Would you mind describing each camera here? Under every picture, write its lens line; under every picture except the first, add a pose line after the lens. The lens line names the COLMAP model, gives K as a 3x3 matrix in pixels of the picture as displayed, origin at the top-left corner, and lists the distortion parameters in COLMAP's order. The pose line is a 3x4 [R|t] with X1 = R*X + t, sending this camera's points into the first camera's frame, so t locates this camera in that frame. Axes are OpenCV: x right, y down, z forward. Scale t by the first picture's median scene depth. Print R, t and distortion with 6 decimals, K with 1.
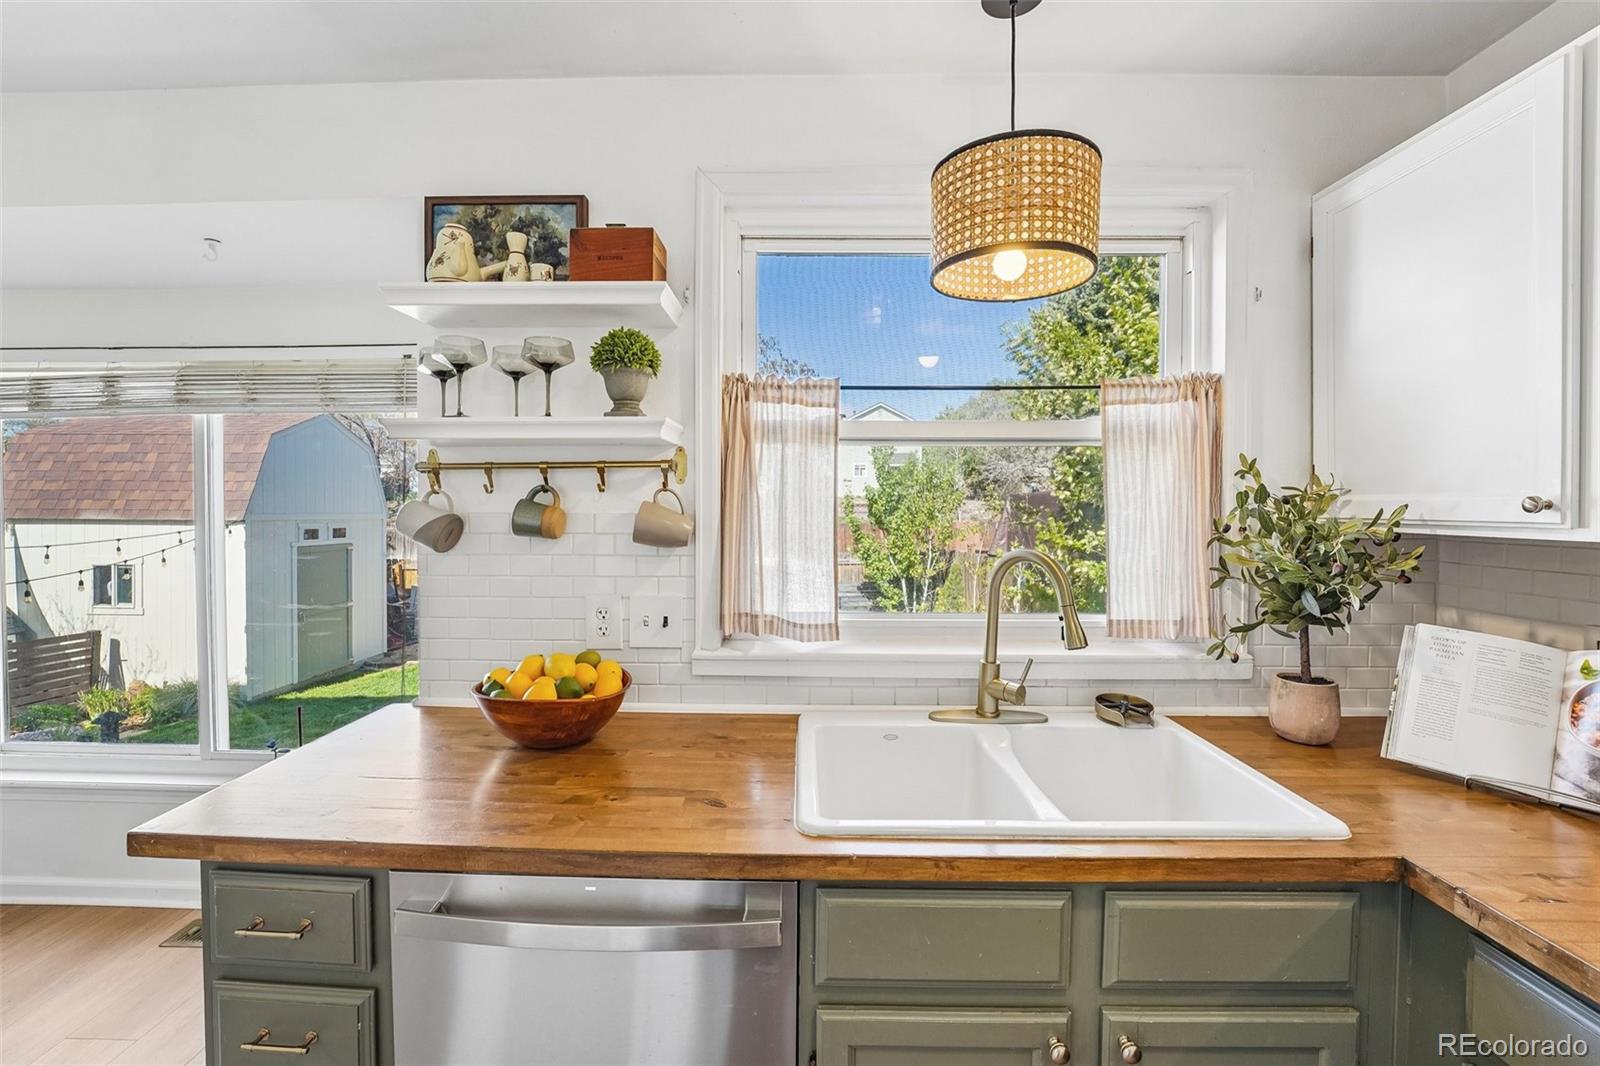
lens RADIAL K [[666.2, 0, 790.0], [0, 666.2, 519.1], [0, 0, 1]] dist [-0.023639, 0.002897]
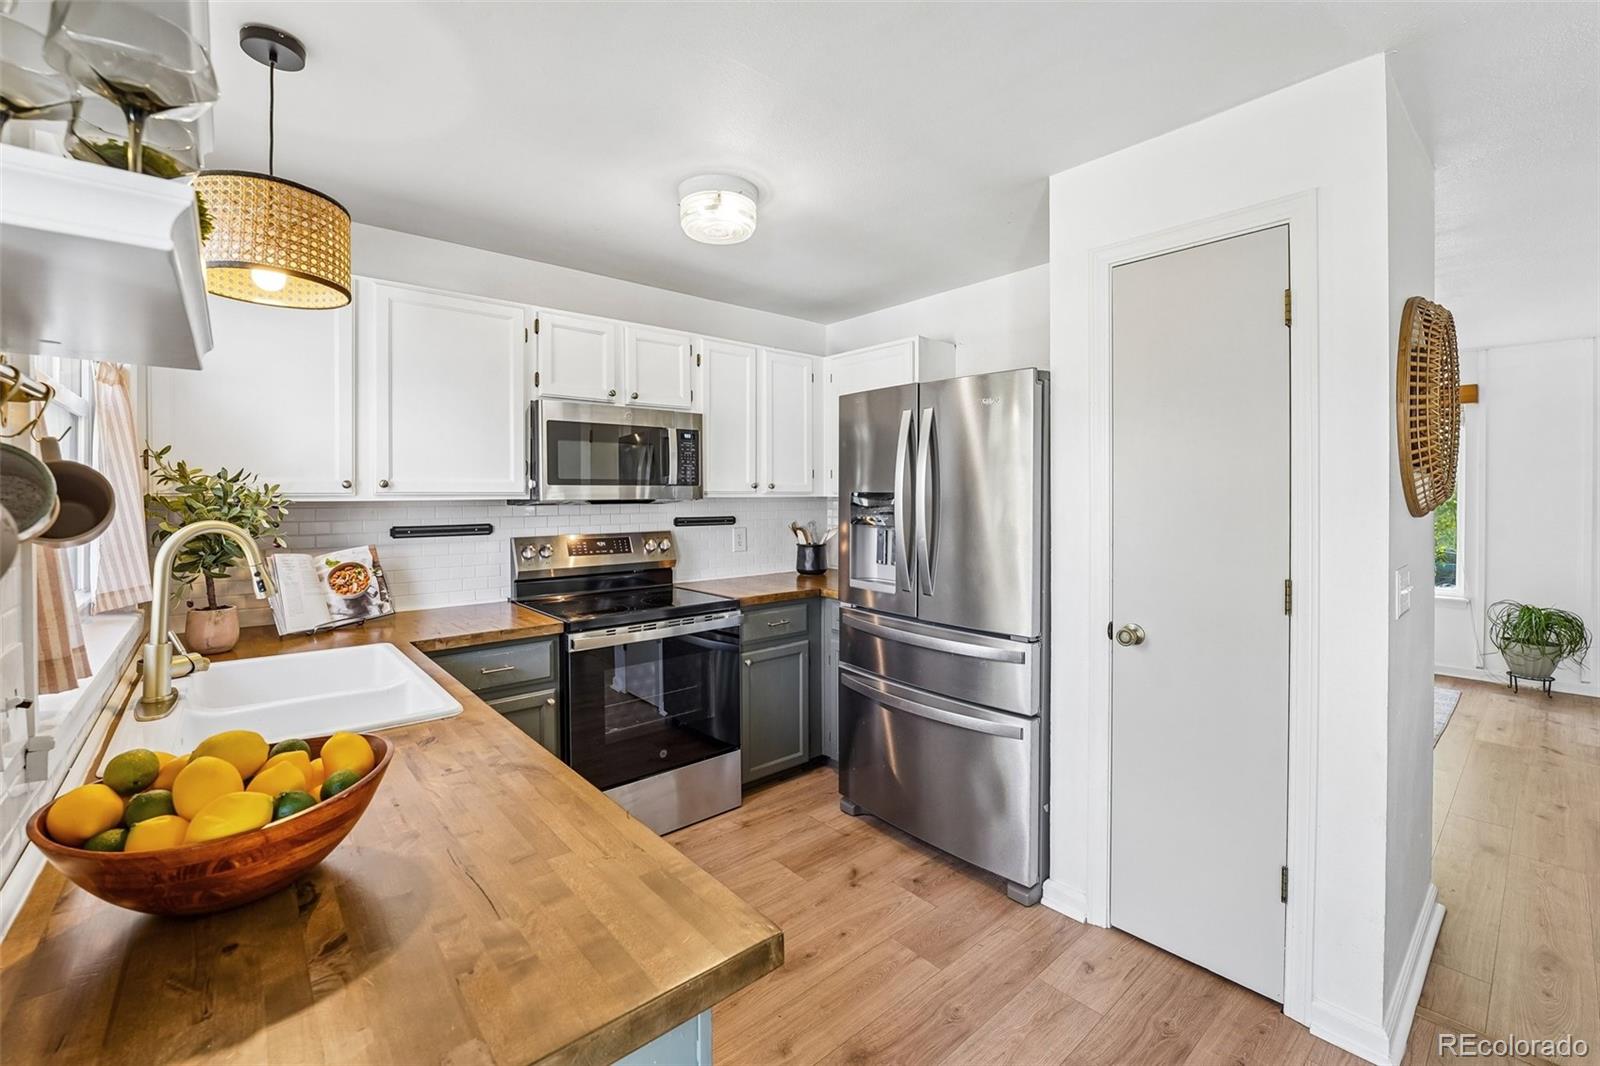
lens RADIAL K [[666.2, 0, 814.6], [0, 666.2, 497.0], [0, 0, 1]] dist [-0.023639, 0.002897]
pose [[-0.681302, -0.006389, 0.731975, -0.993955], [0.012543, 0.999713, 0.020400, -0.003741], [-0.731895, 0.023080, -0.681026, 0.912371]]
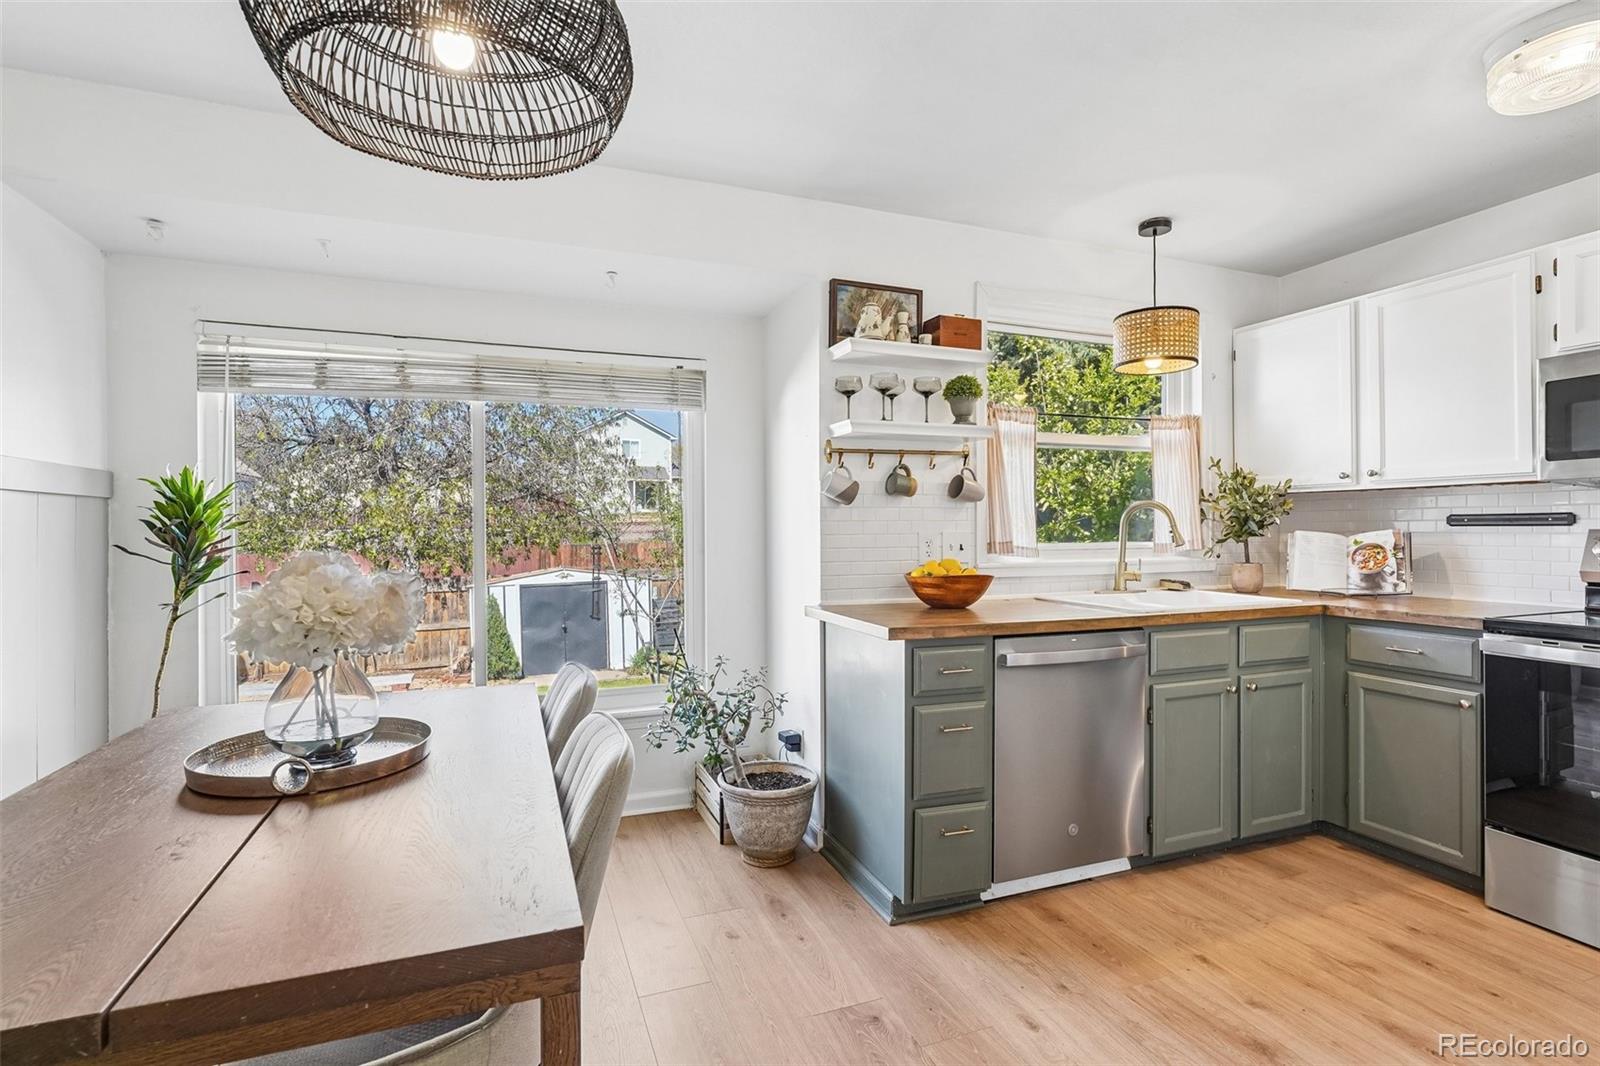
lens RADIAL K [[756.0, 0, 791.2], [0, 756.0, 530.9], [0, 0, 1]] dist [-0.004320, 0.000404]
pose [[0.924880, -0.009701, 0.380136, -1.357490], [0.015575, 0.999802, -0.012379, 0.134269], [-0.379940, 0.017369, 0.924848, -0.626030]]
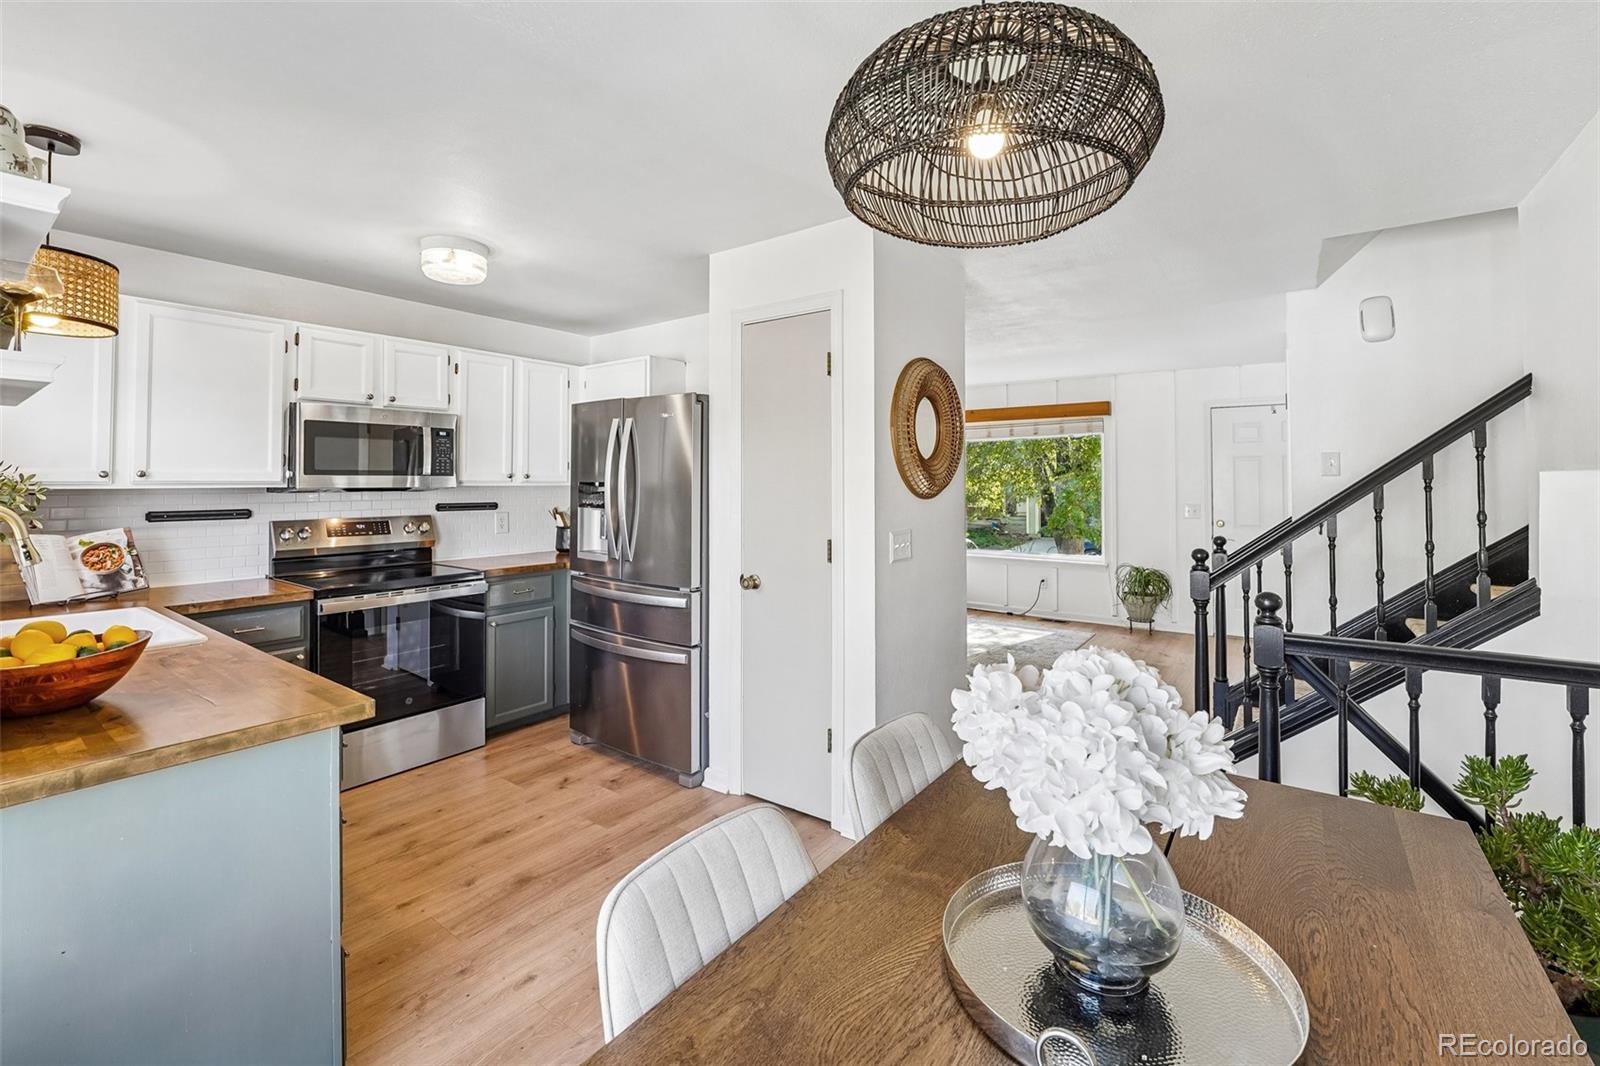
lens RADIAL K [[666.2, 0, 801.2], [0, 666.2, 468.1], [0, 0, 1]] dist [-0.023639, 0.002897]
pose [[-0.825283, 0.007970, 0.564663, -1.643483], [0.007208, 0.999968, -0.003580, -0.012153], [-0.564673, 0.001116, -0.825314, 1.044064]]
